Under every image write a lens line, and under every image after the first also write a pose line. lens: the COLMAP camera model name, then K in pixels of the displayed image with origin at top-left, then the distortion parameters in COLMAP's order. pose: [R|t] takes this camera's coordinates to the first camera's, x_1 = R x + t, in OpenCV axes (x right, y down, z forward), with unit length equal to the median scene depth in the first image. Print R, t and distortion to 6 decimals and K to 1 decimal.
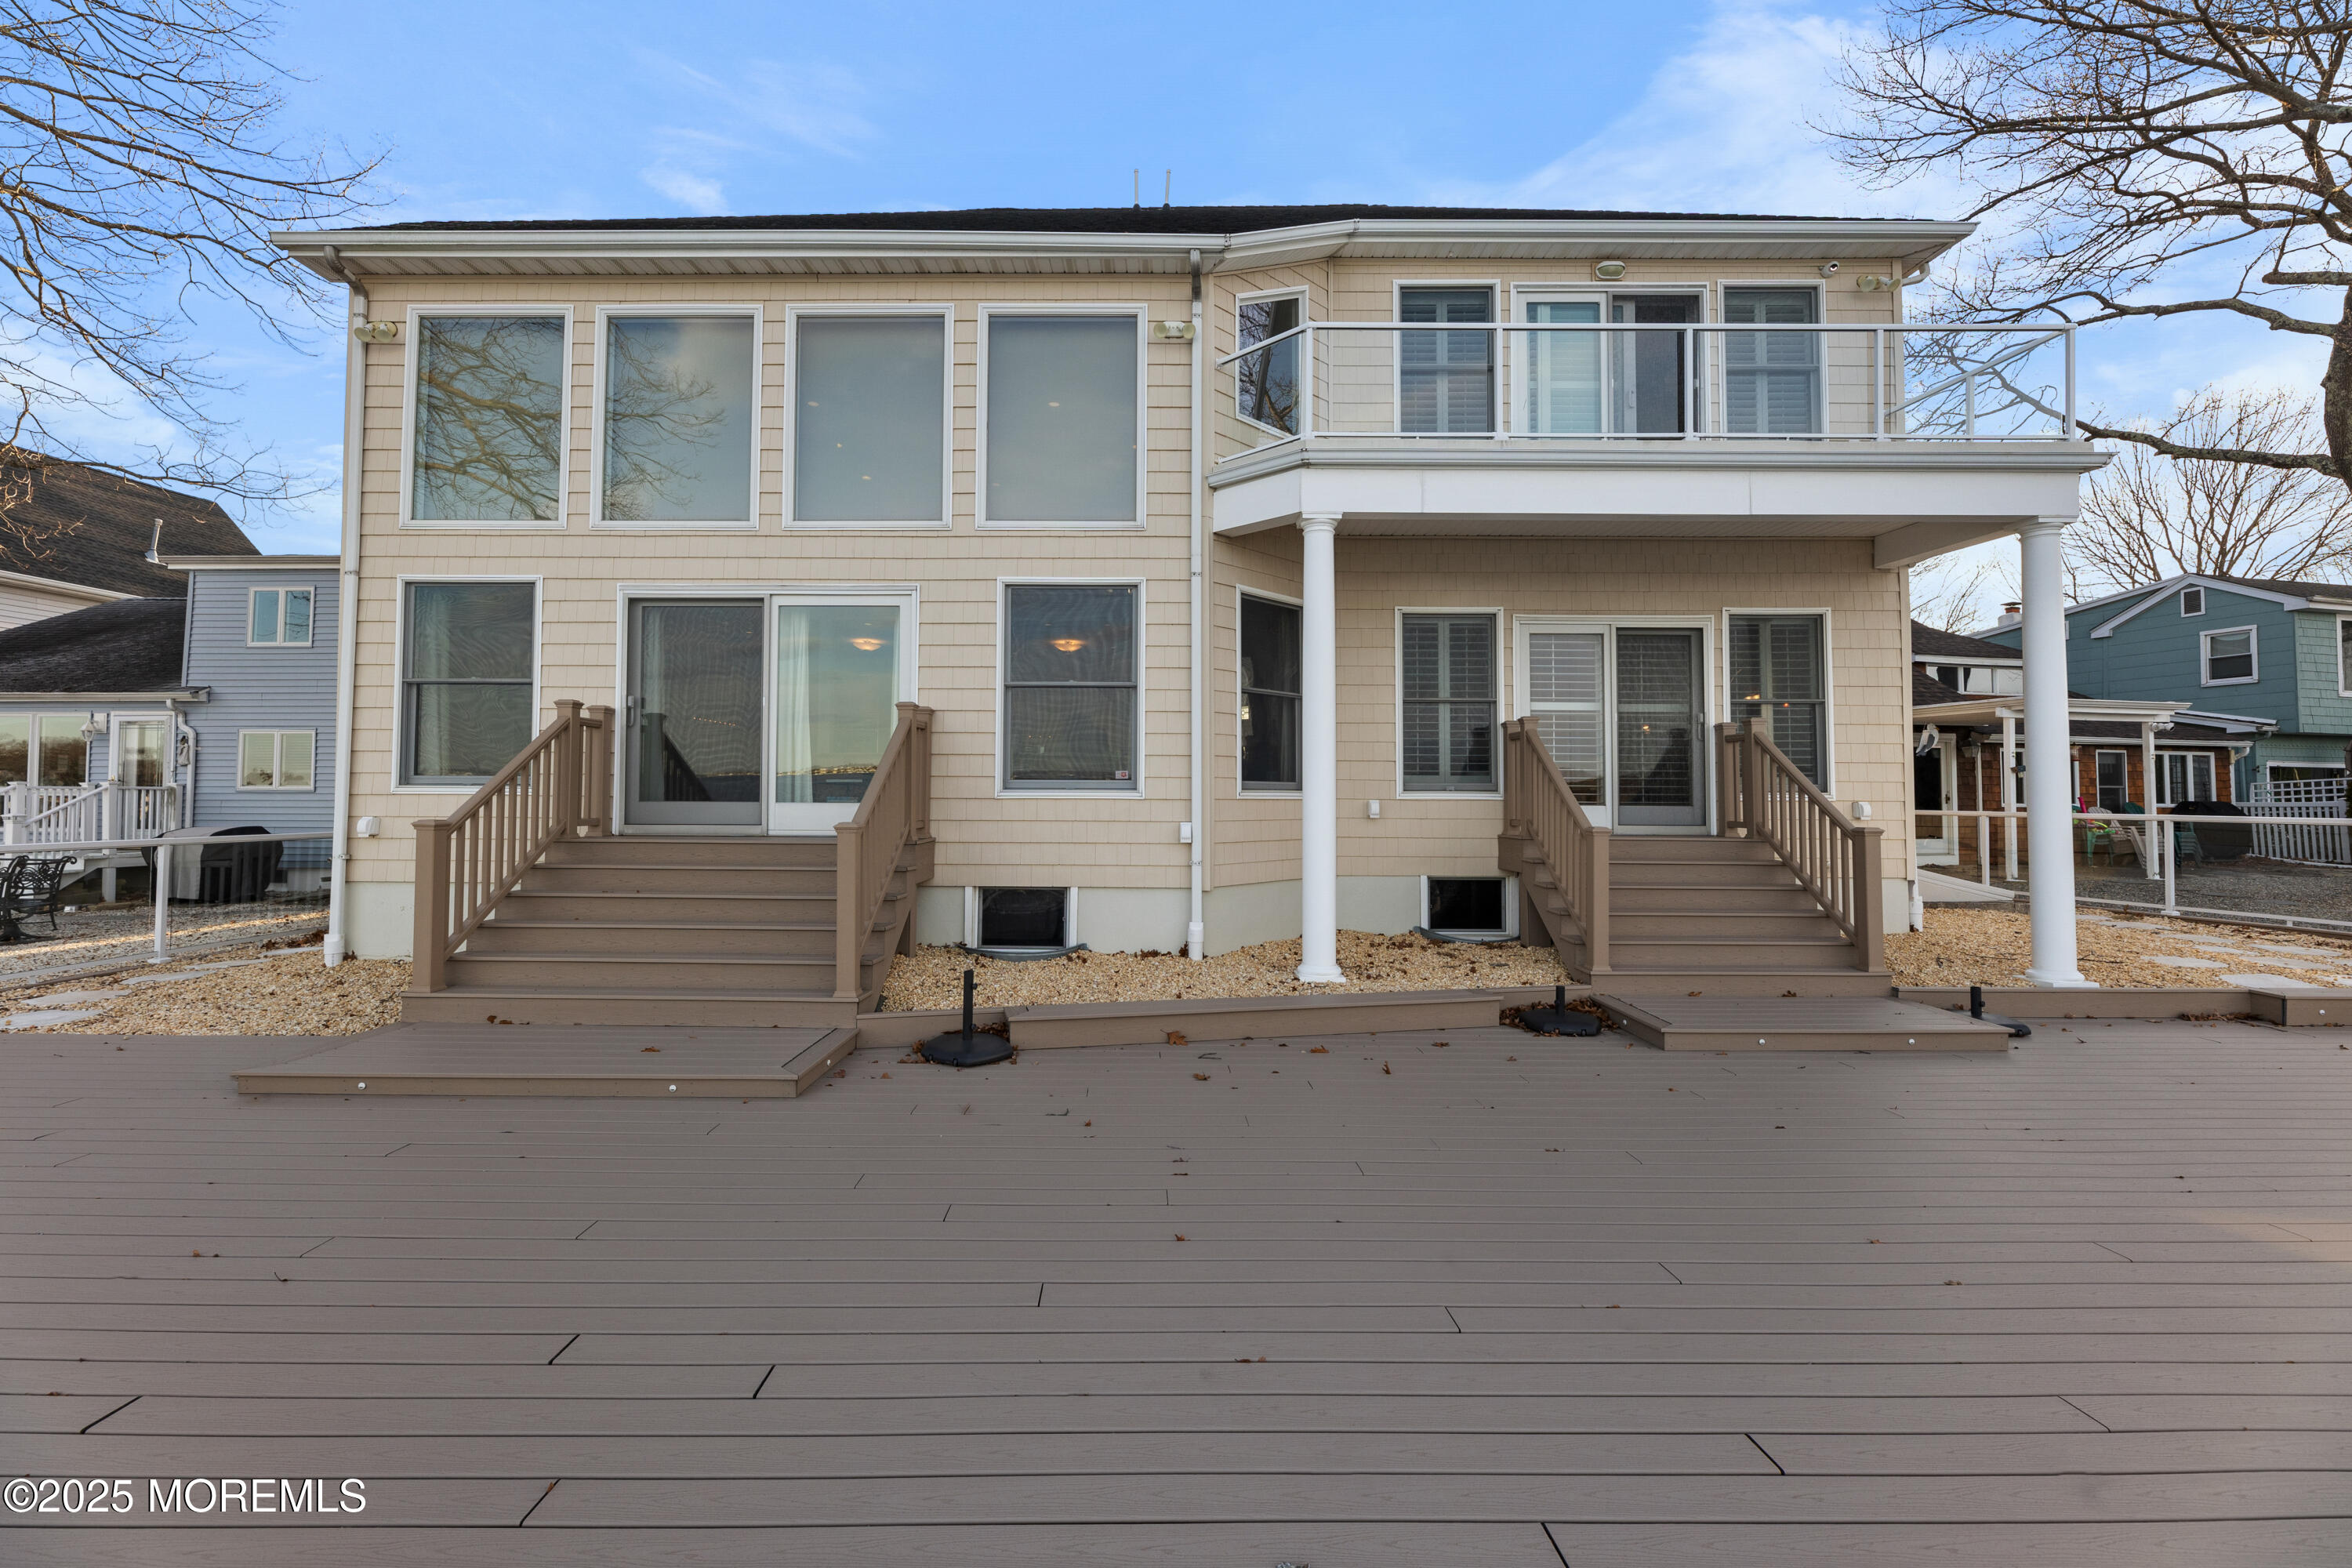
lens RADIAL K [[939.7, 0, 1176.0], [0, 939.7, 779.7], [0, 0, 1]] dist [0.004614, 0.000220]
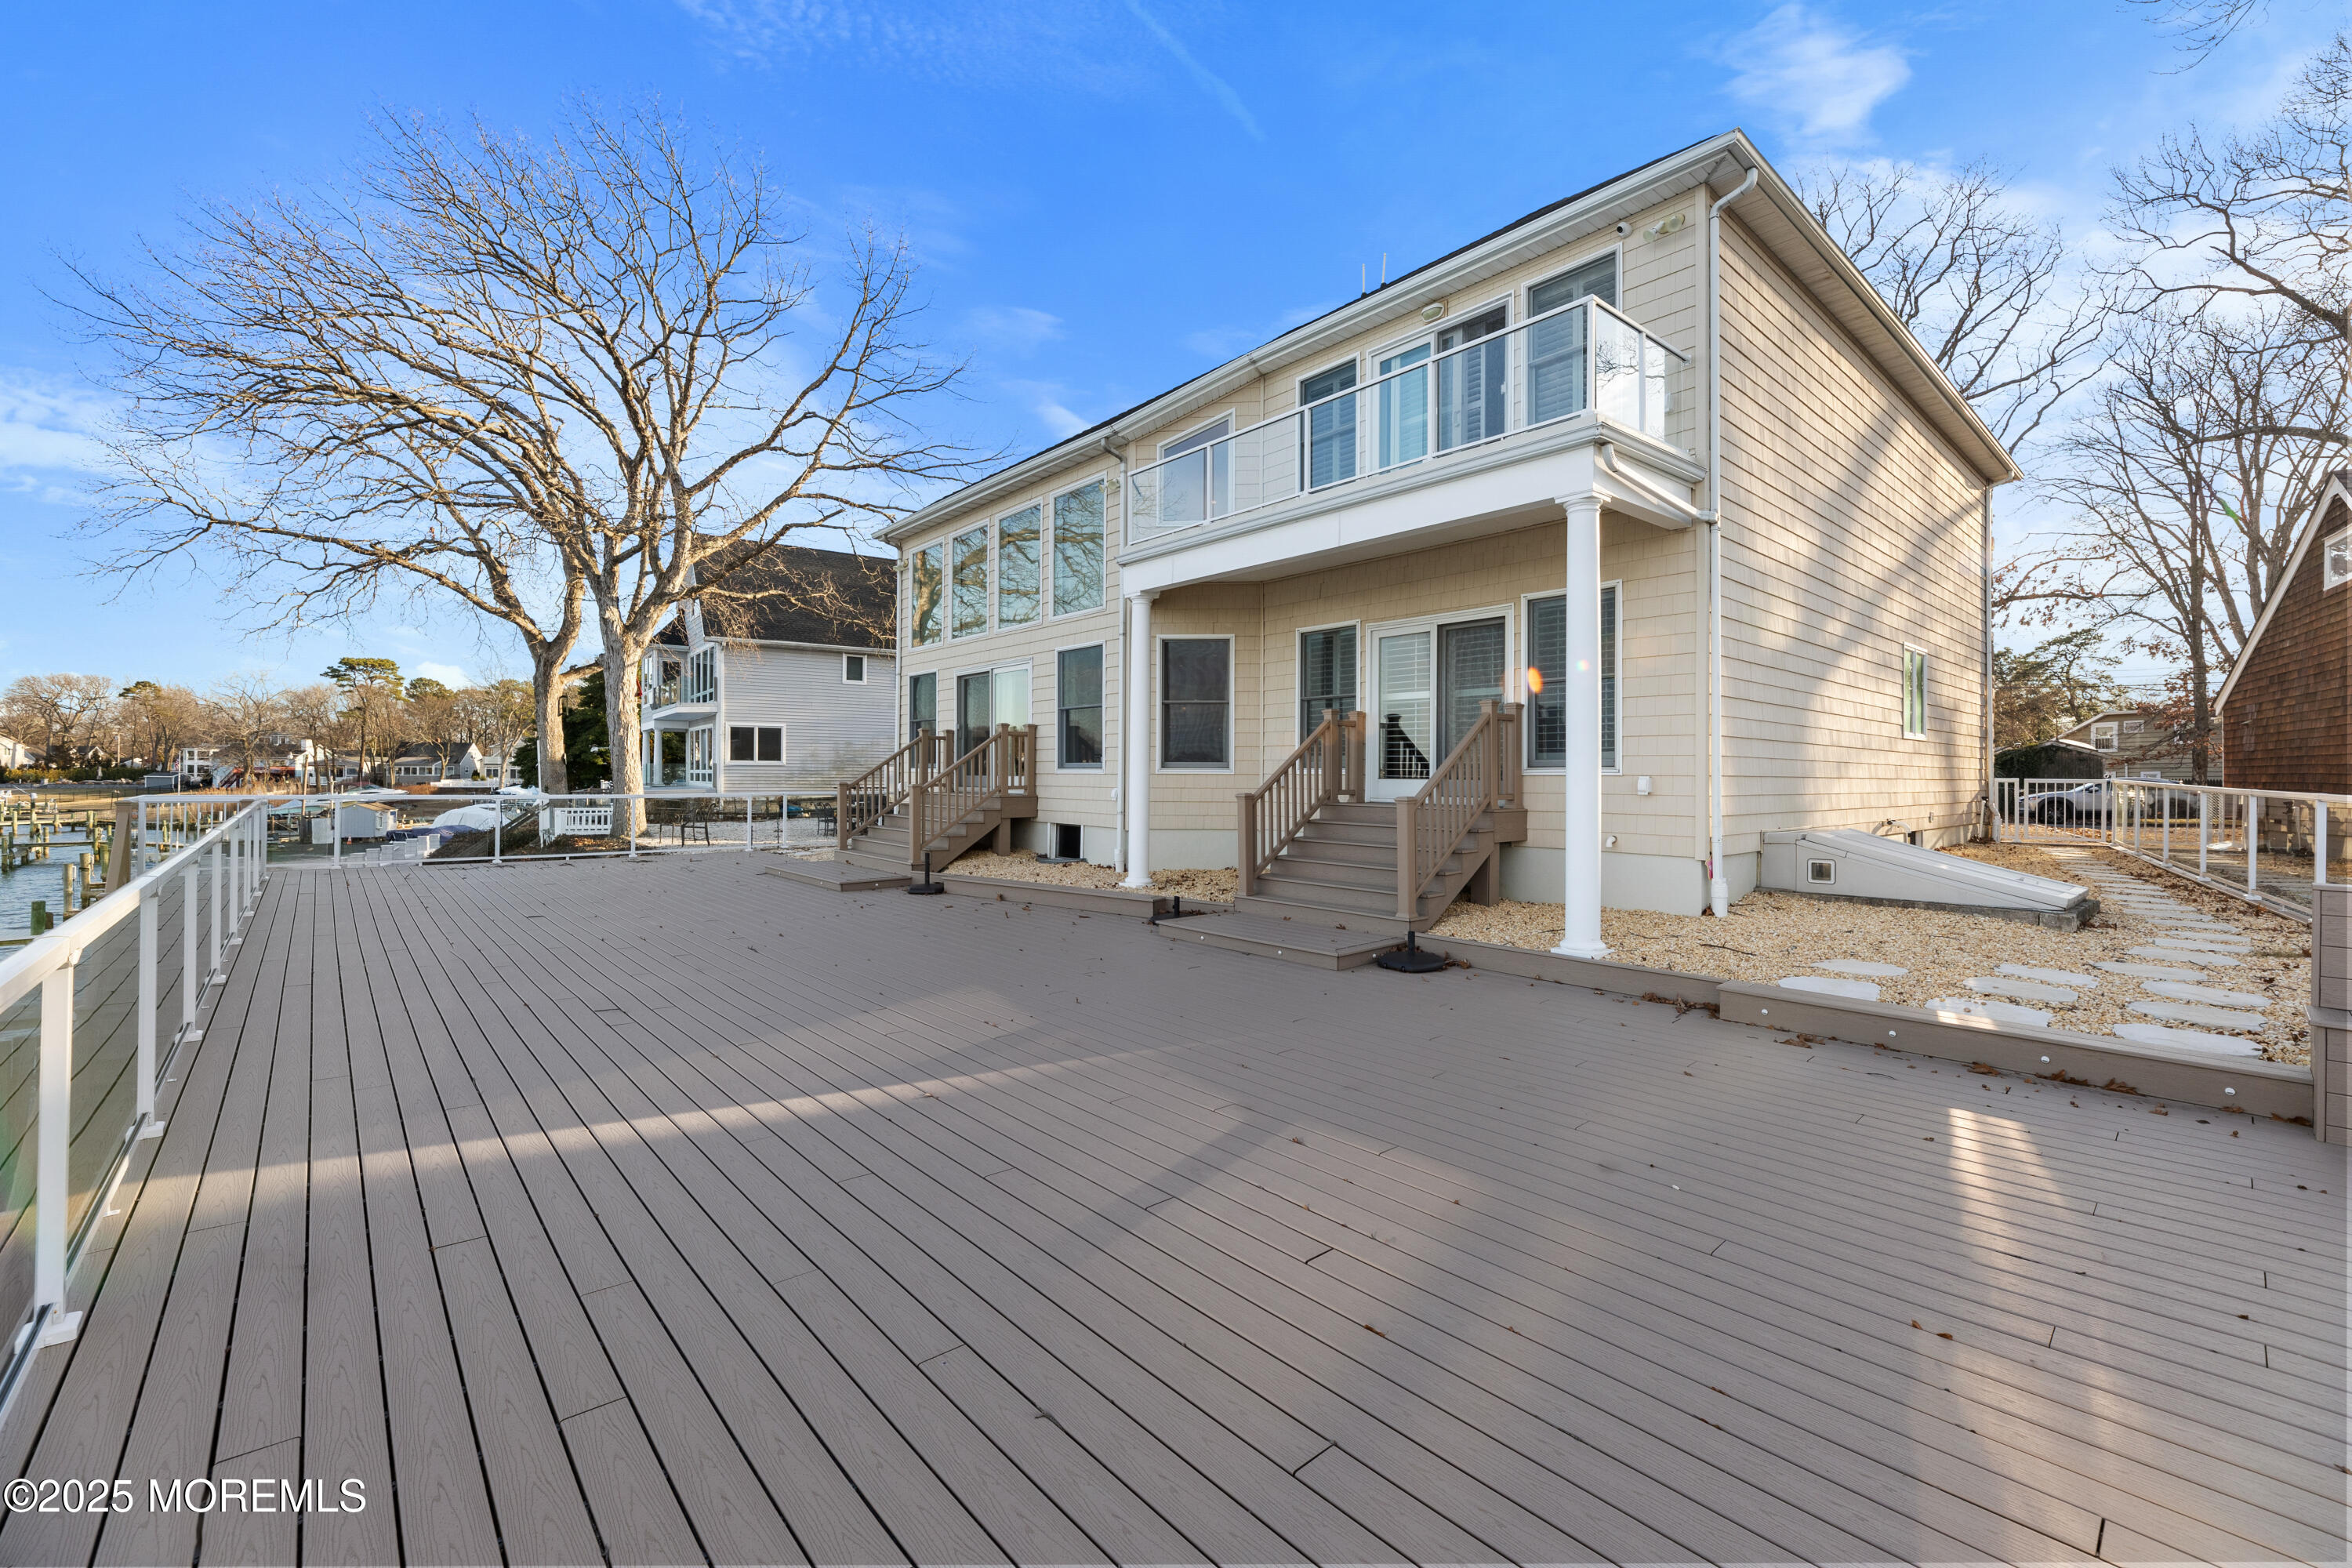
lens RADIAL K [[939.7, 0, 1181.9], [0, 939.7, 772.7], [0, 0, 1]] dist [0.004614, 0.000220]
pose [[0.664816, -0.000918, -0.747006, 1.114817], [0.015593, 0.999798, 0.012649, 0.000025], [0.746844, -0.020057, 0.664697, 0.000727]]
